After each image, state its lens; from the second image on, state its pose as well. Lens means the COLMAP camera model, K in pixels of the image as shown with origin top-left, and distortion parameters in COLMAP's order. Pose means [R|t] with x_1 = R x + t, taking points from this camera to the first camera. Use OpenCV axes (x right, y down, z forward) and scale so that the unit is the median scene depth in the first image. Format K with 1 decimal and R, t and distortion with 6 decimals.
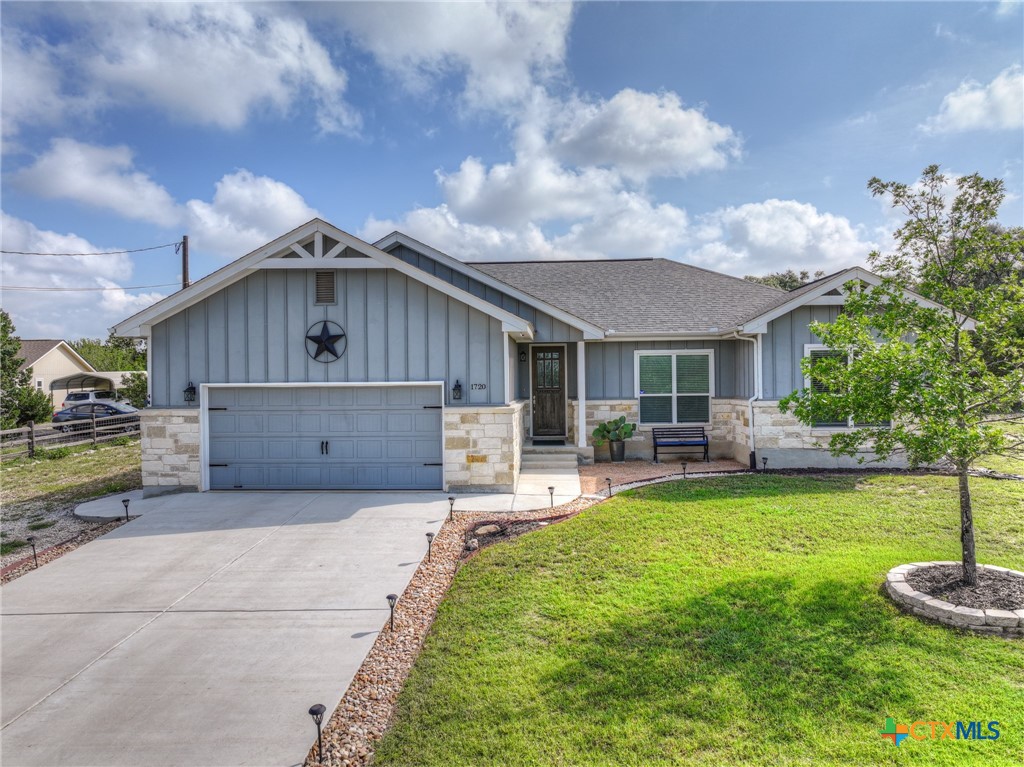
lens RADIAL K [[726.5, 0, 506.1], [0, 726.5, 382.6], [0, 0, 1]] dist [0.001685, 0.005341]
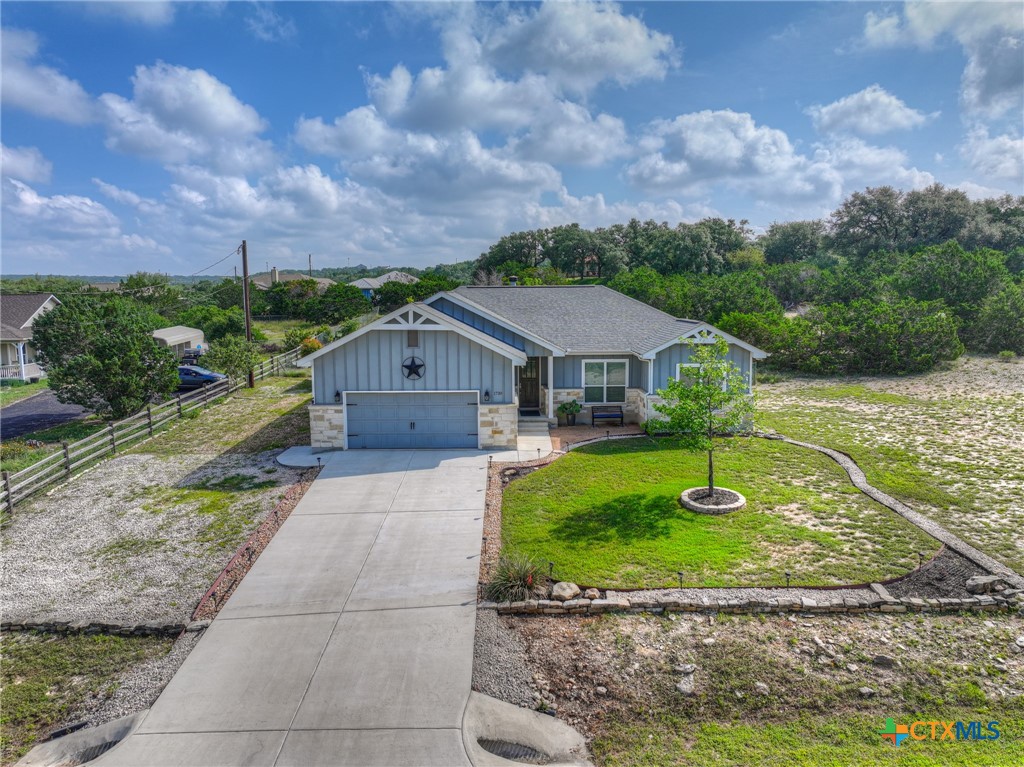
lens RADIAL K [[726.5, 0, 506.1], [0, 726.5, 382.6], [0, 0, 1]] dist [0.001685, 0.005341]
pose [[0.997212, -0.003661, 0.074524, -0.152990], [-0.005393, 0.992645, 0.120938, -0.240740], [-0.074419, -0.121003, 0.989859, -0.809785]]
